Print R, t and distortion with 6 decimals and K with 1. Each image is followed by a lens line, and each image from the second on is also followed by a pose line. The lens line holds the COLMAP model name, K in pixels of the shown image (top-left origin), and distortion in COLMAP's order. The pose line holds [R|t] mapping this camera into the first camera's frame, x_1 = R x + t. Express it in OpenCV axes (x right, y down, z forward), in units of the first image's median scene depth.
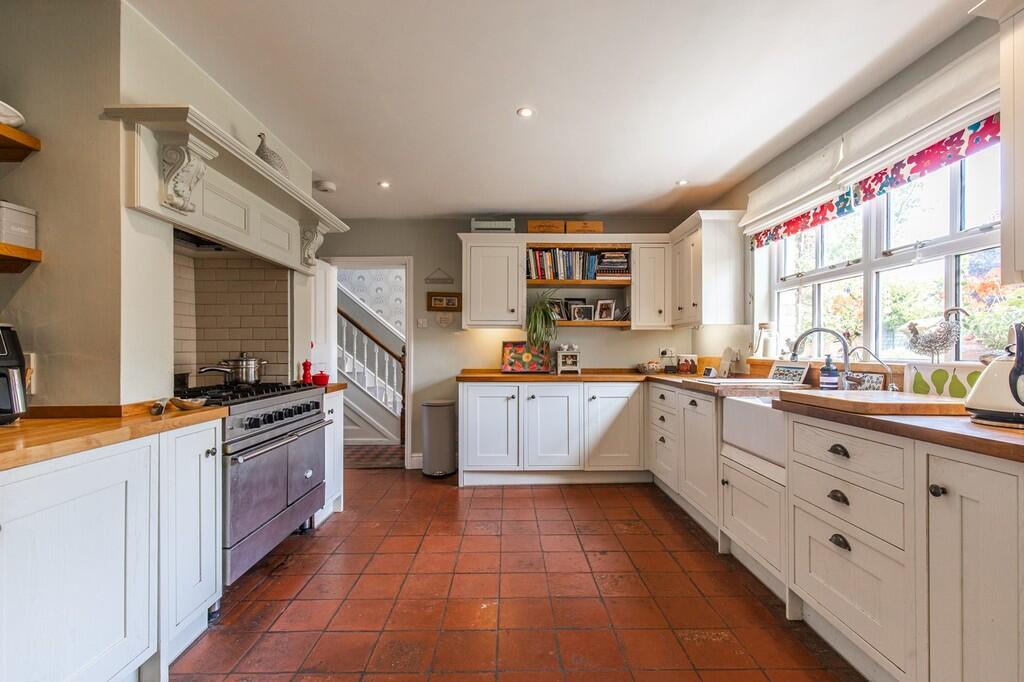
lens RADIAL K [[458.2, 0, 513.4], [0, 458.2, 346.2], [0, 0, 1]] dist [-0.000428, -0.000056]
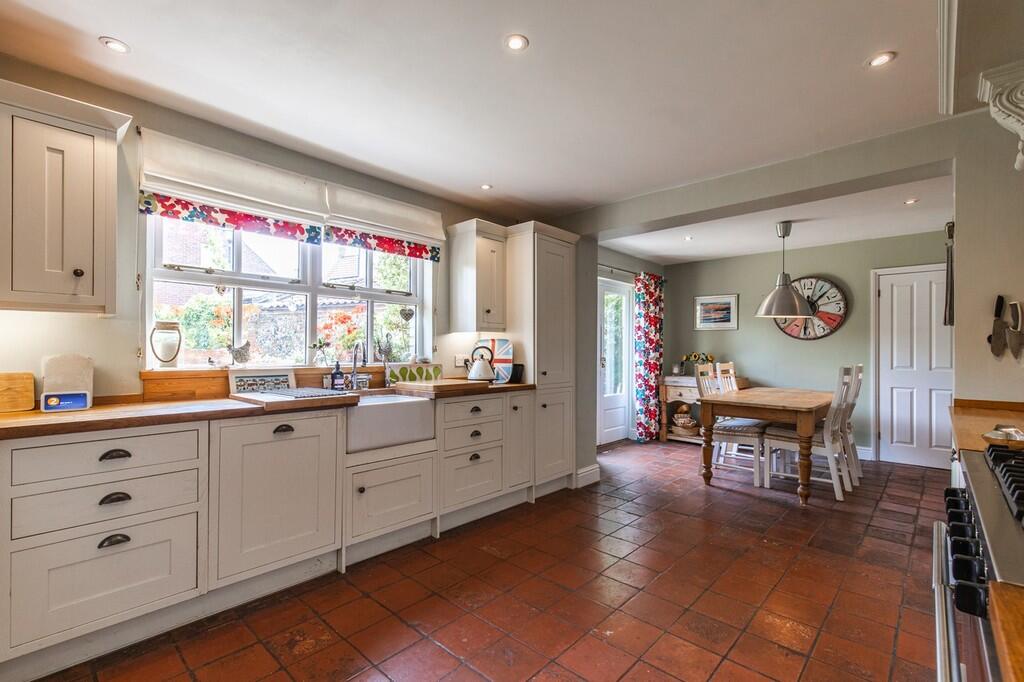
lens RADIAL K [[458.2, 0, 514.5], [0, 458.2, 348.9], [0, 0, 1]] dist [-0.000428, -0.000056]
pose [[-0.729393, 0.003700, 0.684085, -0.488941], [-0.005156, 0.999927, -0.010905, -0.003338], [-0.684075, -0.011481, -0.729321, 1.565786]]
